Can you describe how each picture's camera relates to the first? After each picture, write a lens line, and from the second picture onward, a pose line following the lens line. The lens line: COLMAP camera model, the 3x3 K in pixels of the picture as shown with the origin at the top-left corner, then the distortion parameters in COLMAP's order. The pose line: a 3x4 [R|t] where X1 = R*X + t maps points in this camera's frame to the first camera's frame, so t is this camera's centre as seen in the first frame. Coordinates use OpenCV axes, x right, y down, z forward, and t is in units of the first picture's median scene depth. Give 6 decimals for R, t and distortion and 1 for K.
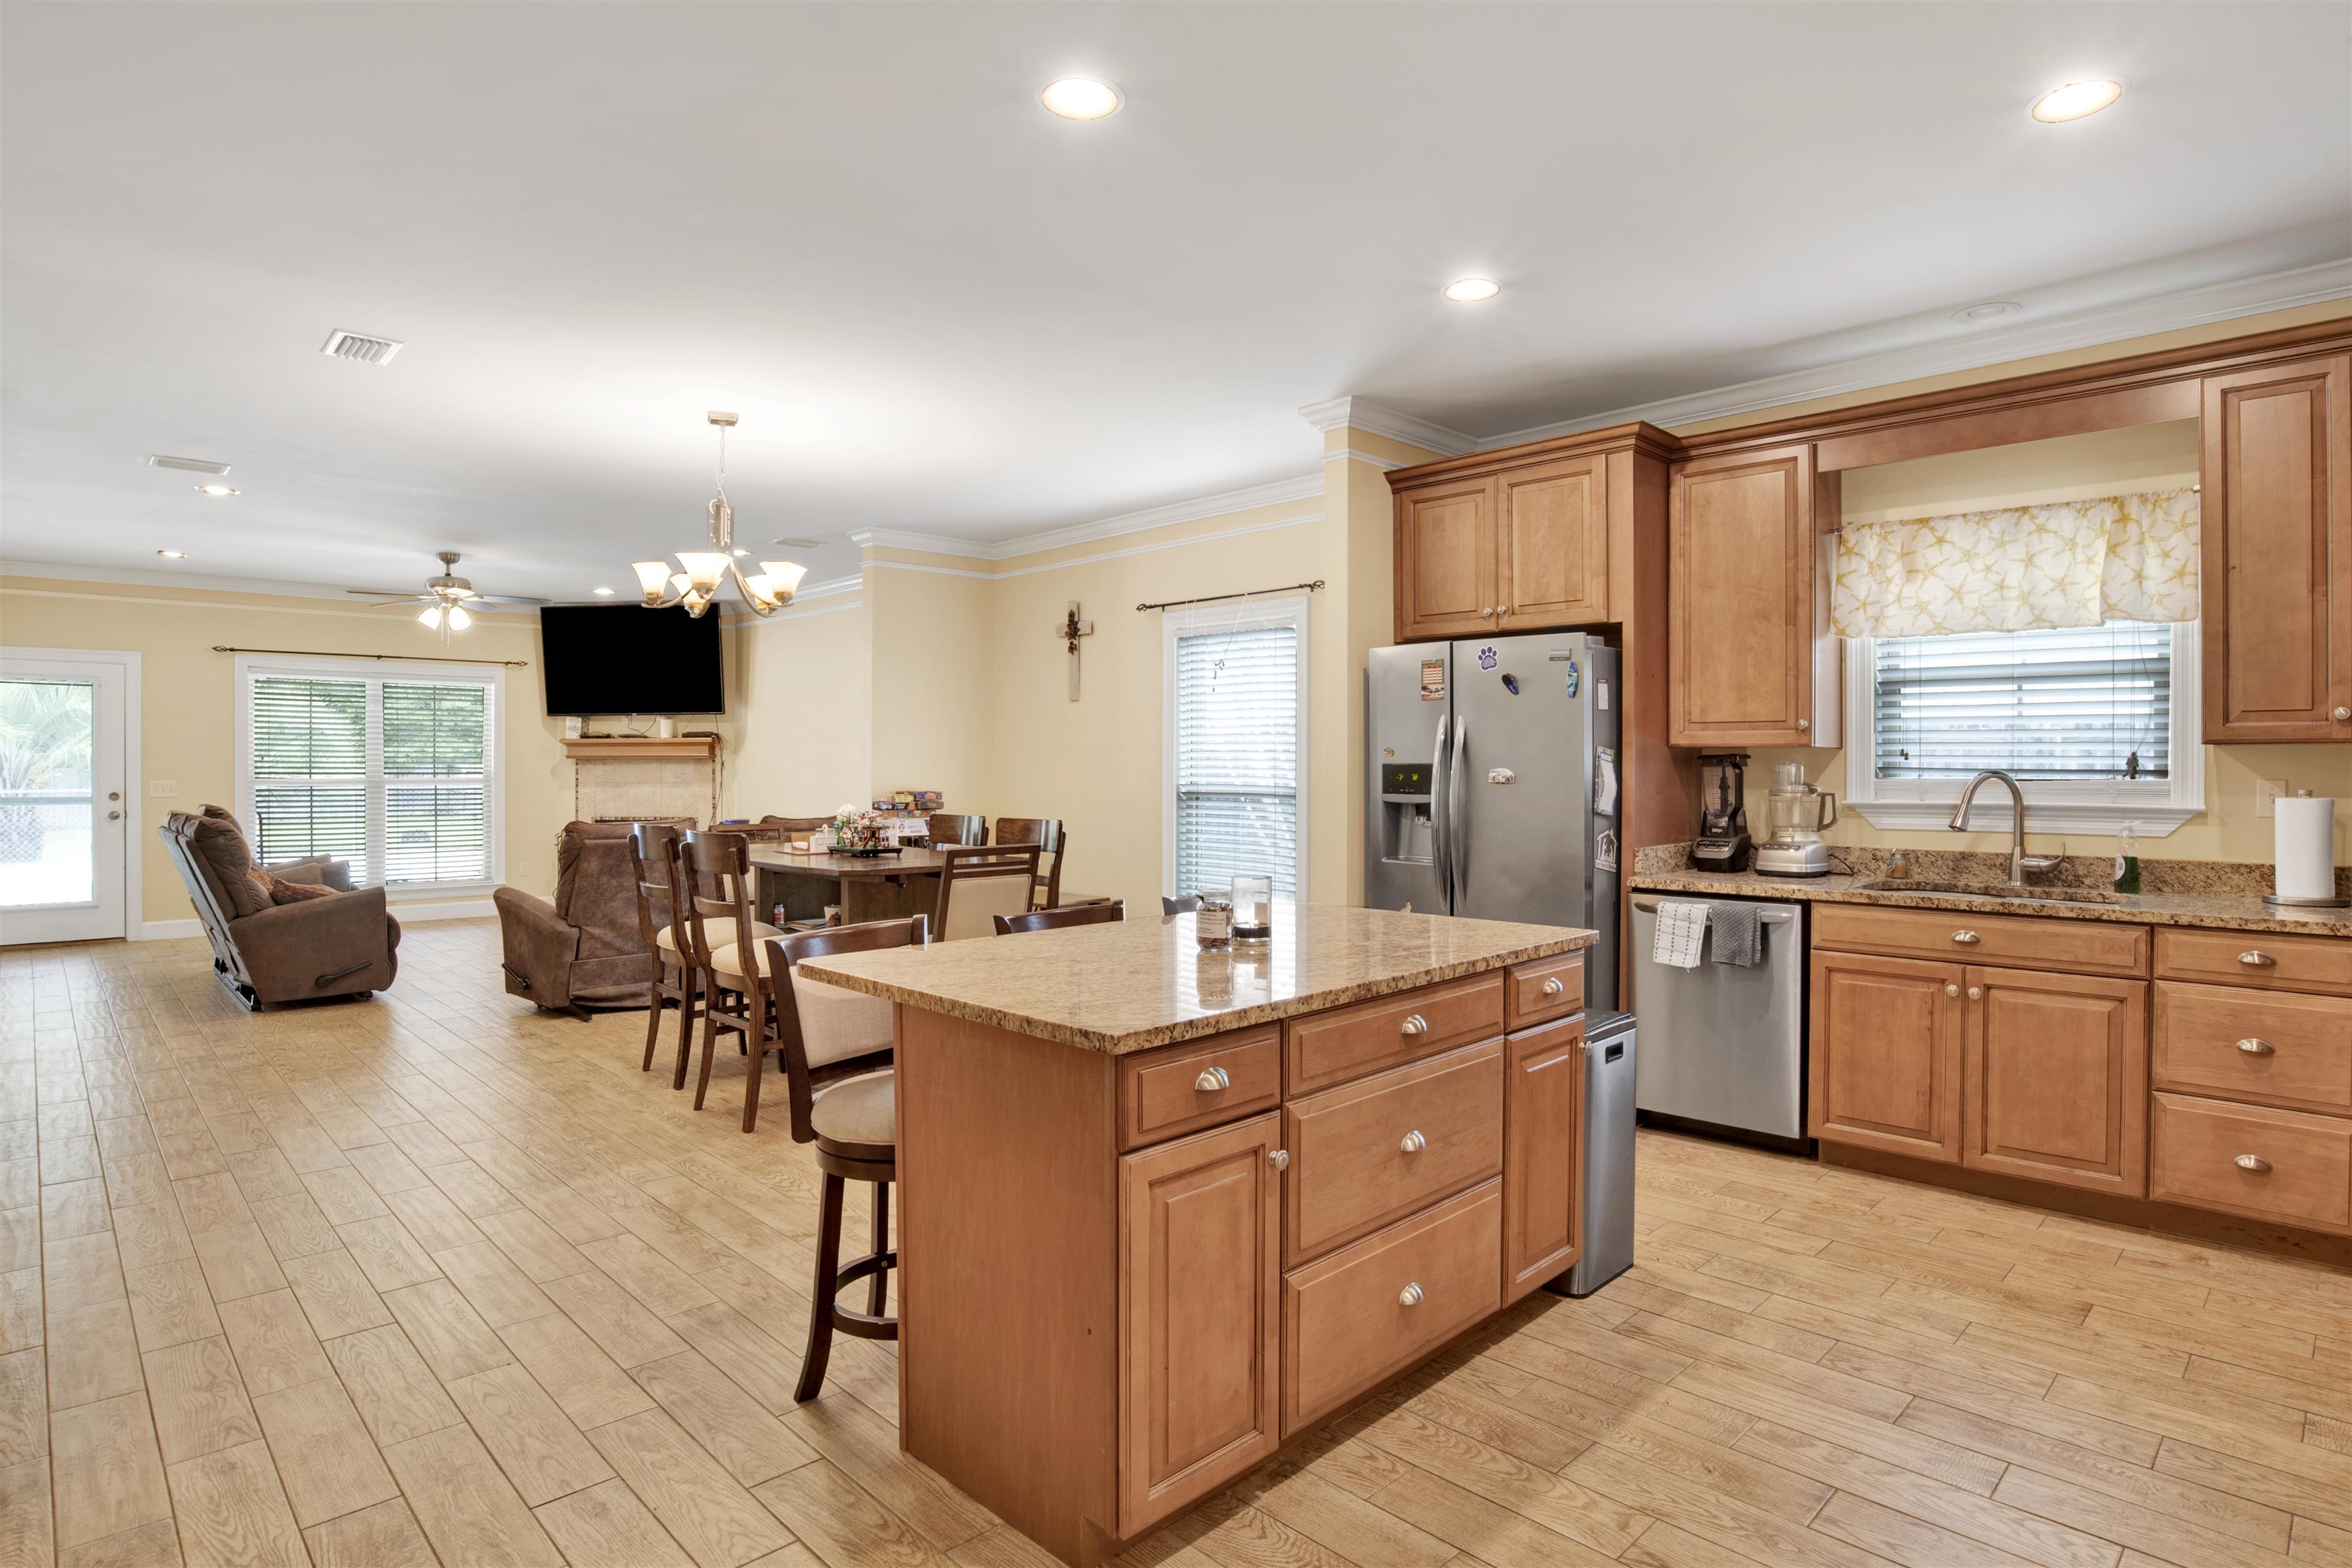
lens RADIAL K [[1234.8, 0, 1193.0], [0, 1234.8, 778.3], [0, 0, 1]] dist [-0.072186, 0.023561]
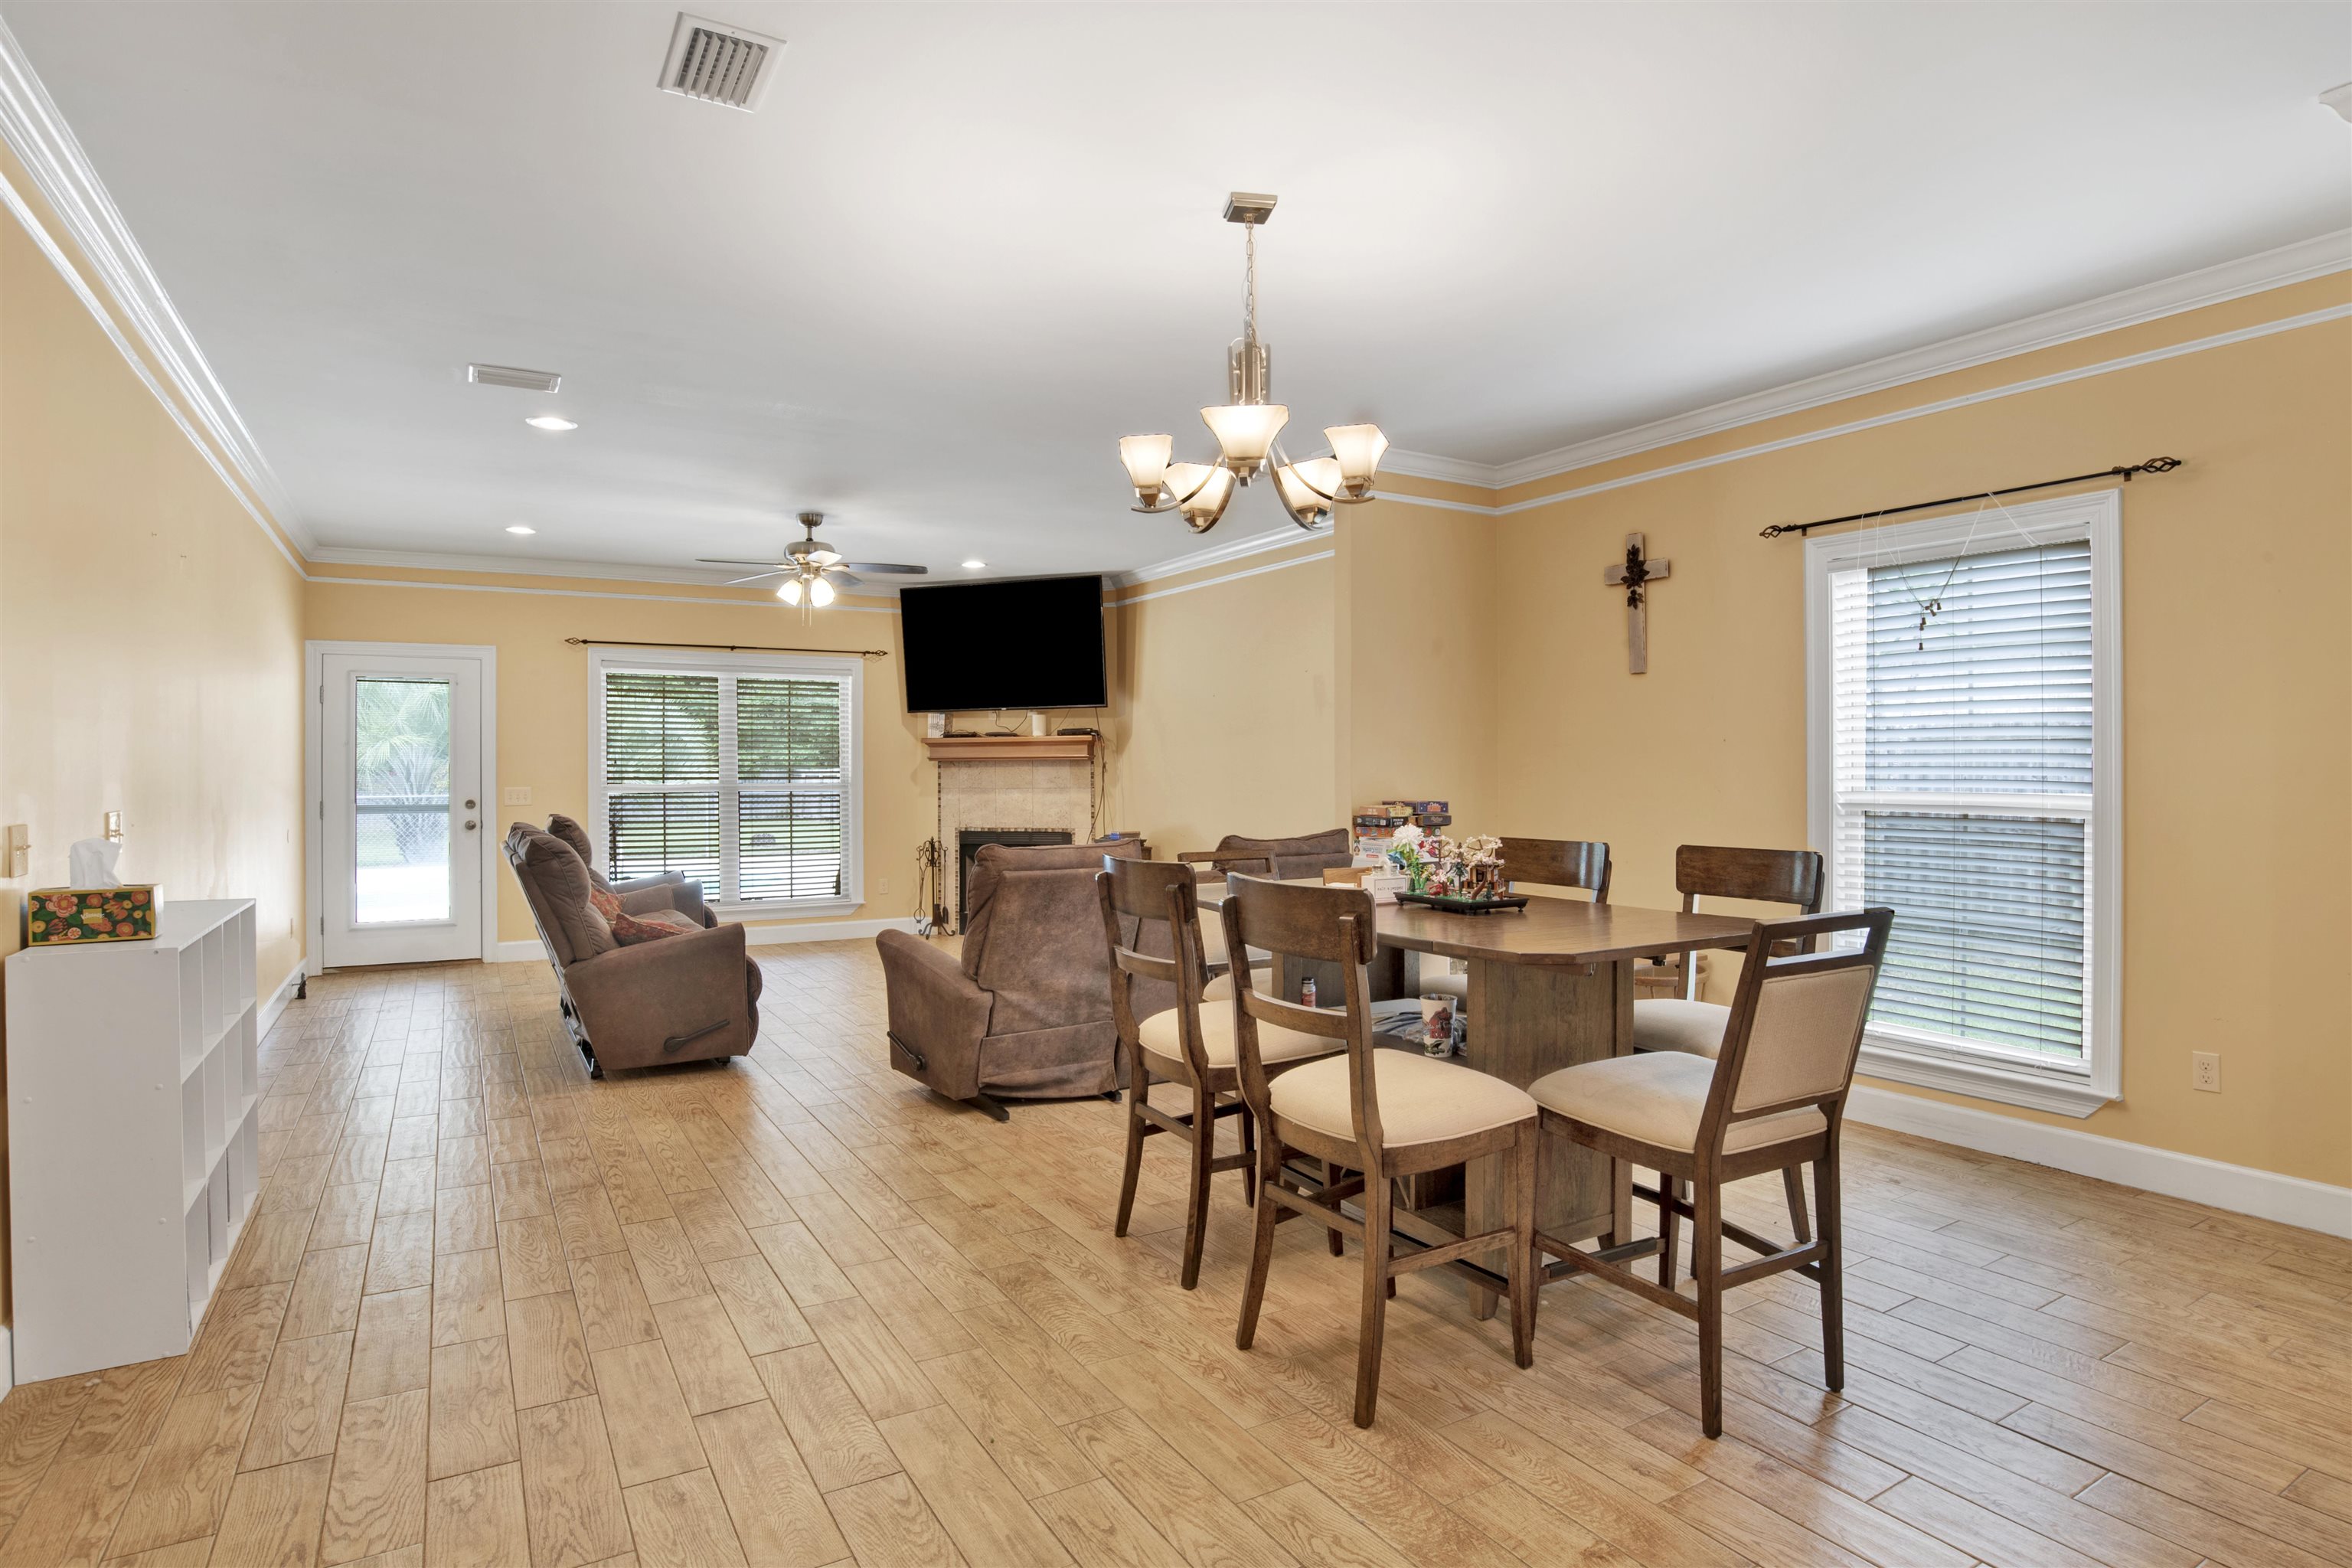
lens RADIAL K [[1234.8, 0, 1193.5], [0, 1234.8, 783.9], [0, 0, 1]] dist [-0.072186, 0.023561]
pose [[0.973109, -0.001206, -0.230342, -0.254538], [0.001678, 0.999997, 0.001853, -0.001914], [0.230339, -0.002189, 0.973108, 0.363103]]
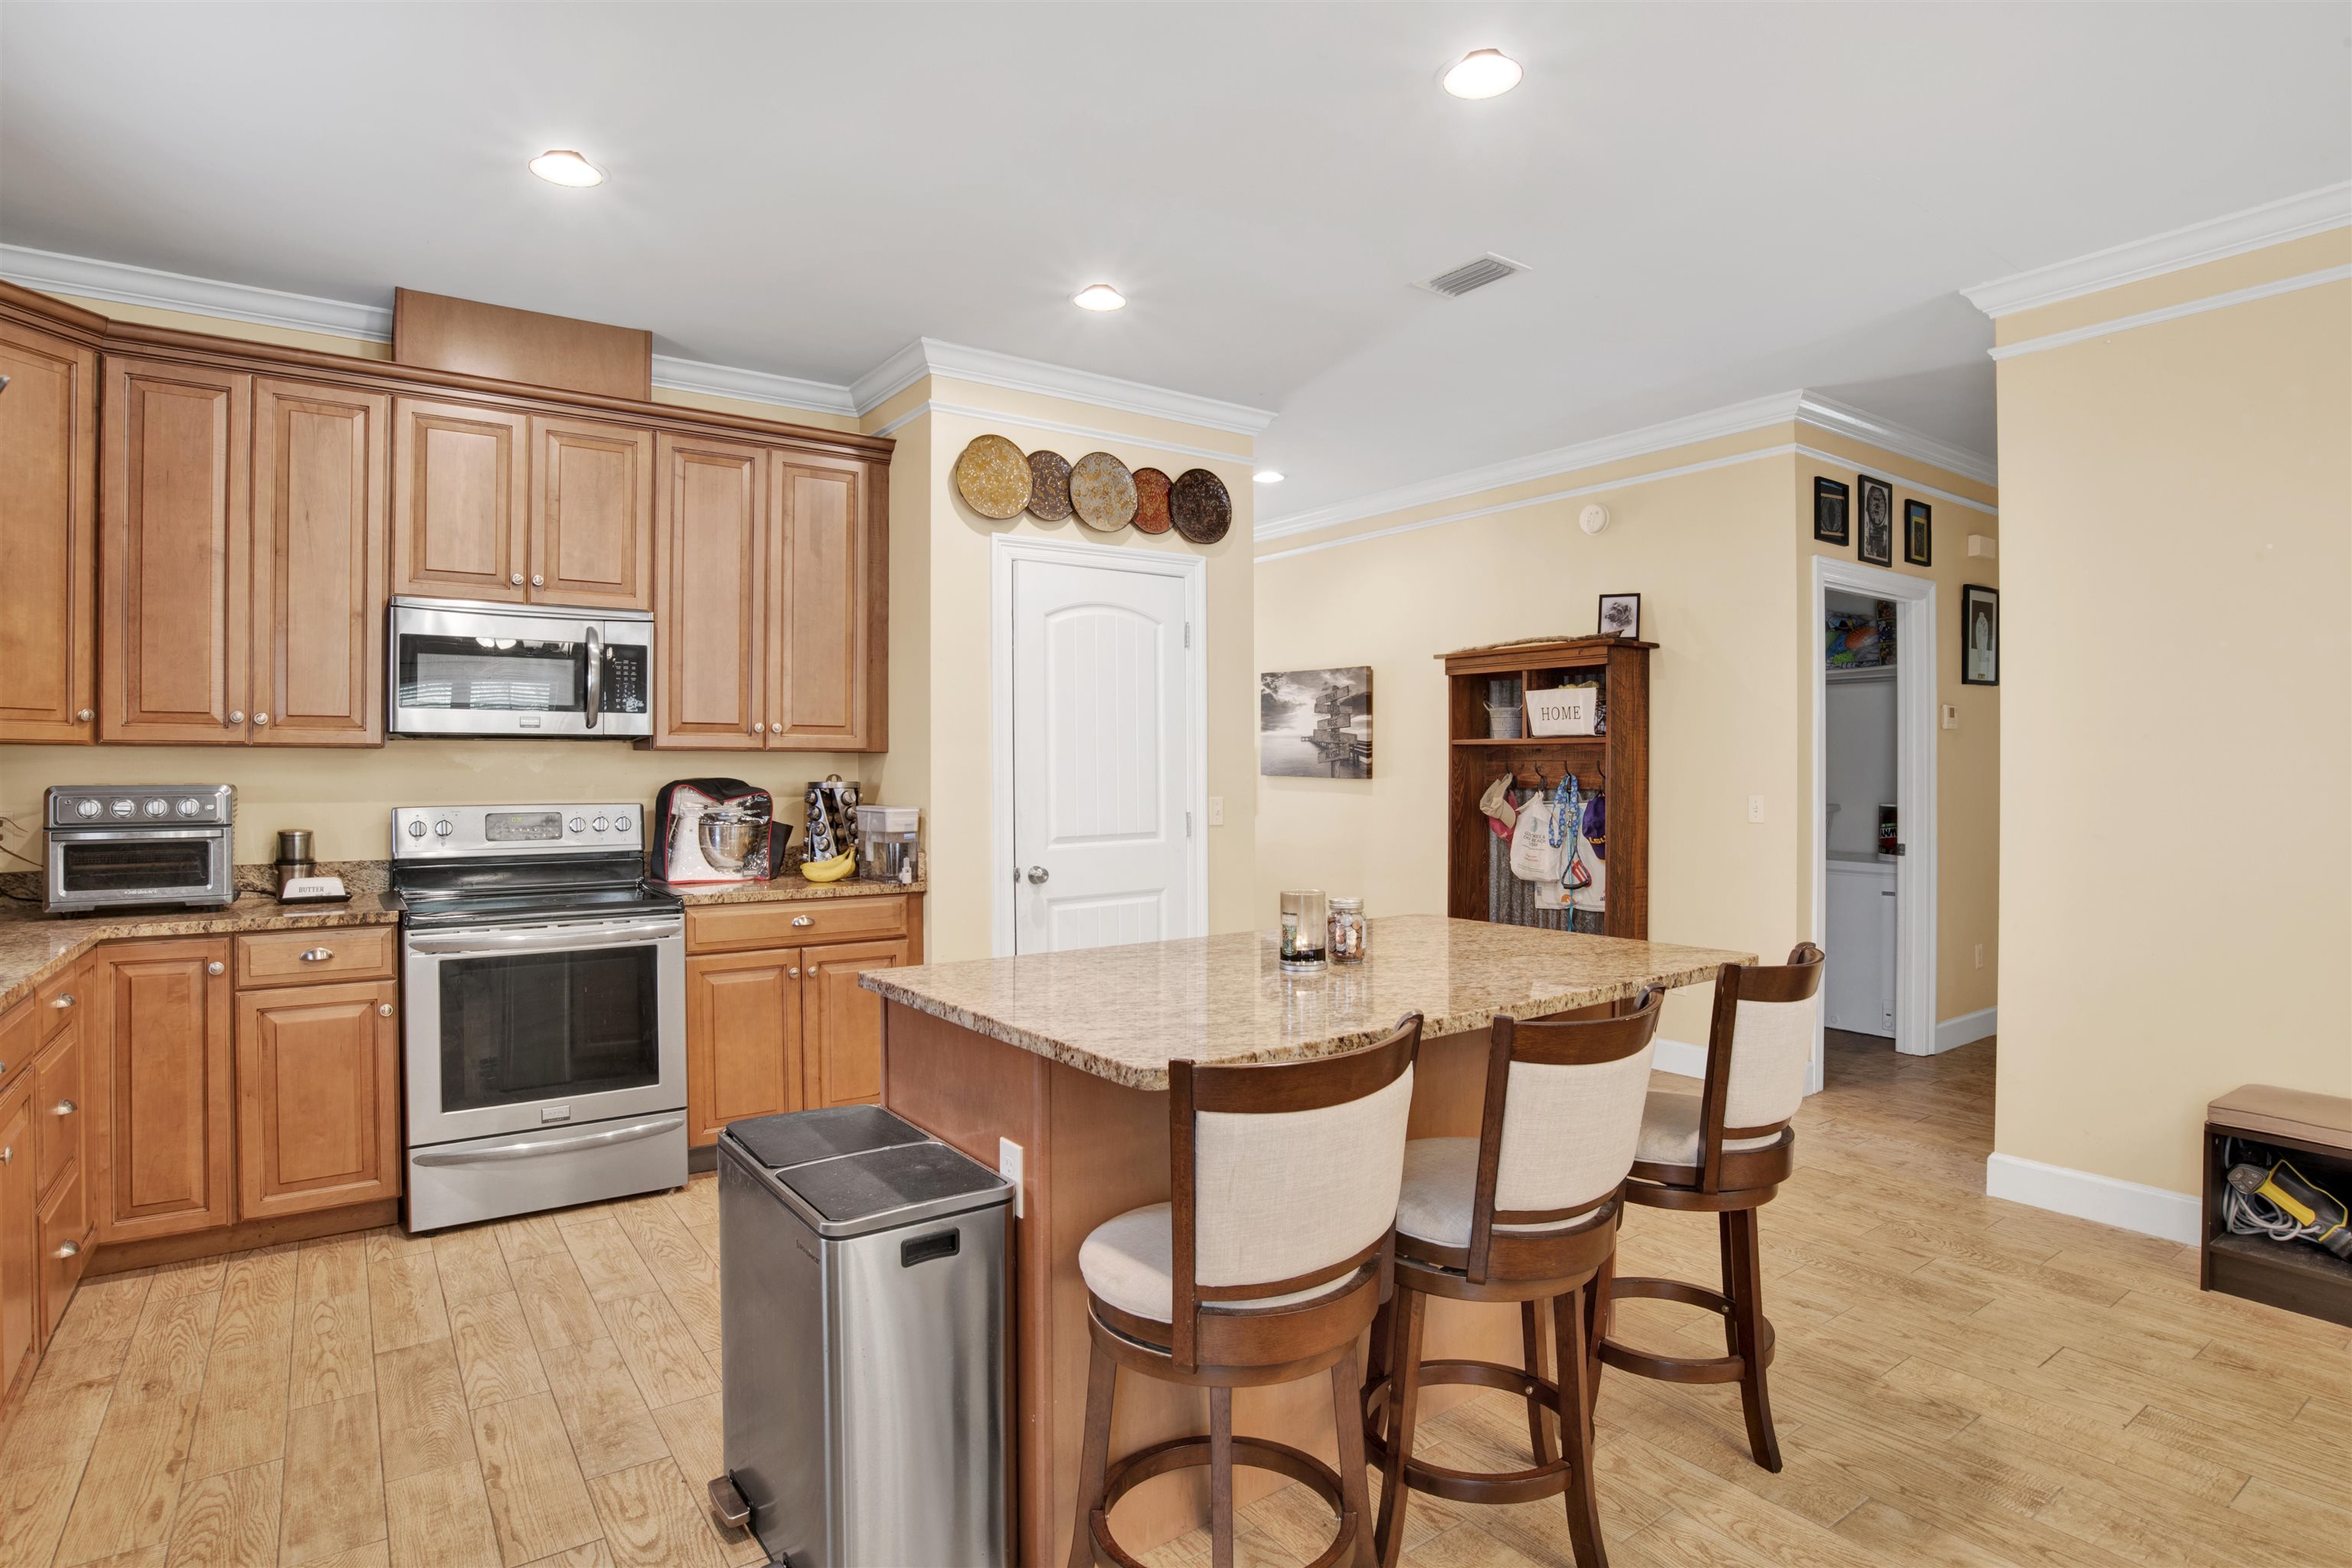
lens RADIAL K [[1234.8, 0, 1169.3], [0, 1234.8, 771.3], [0, 0, 1]] dist [-0.072186, 0.023561]
pose [[-0.986660, 0.001476, 0.162788, 0.000910], [0.002710, 0.999969, 0.007360, -0.006341], [-0.162772, 0.007703, -0.986634, 0.971123]]
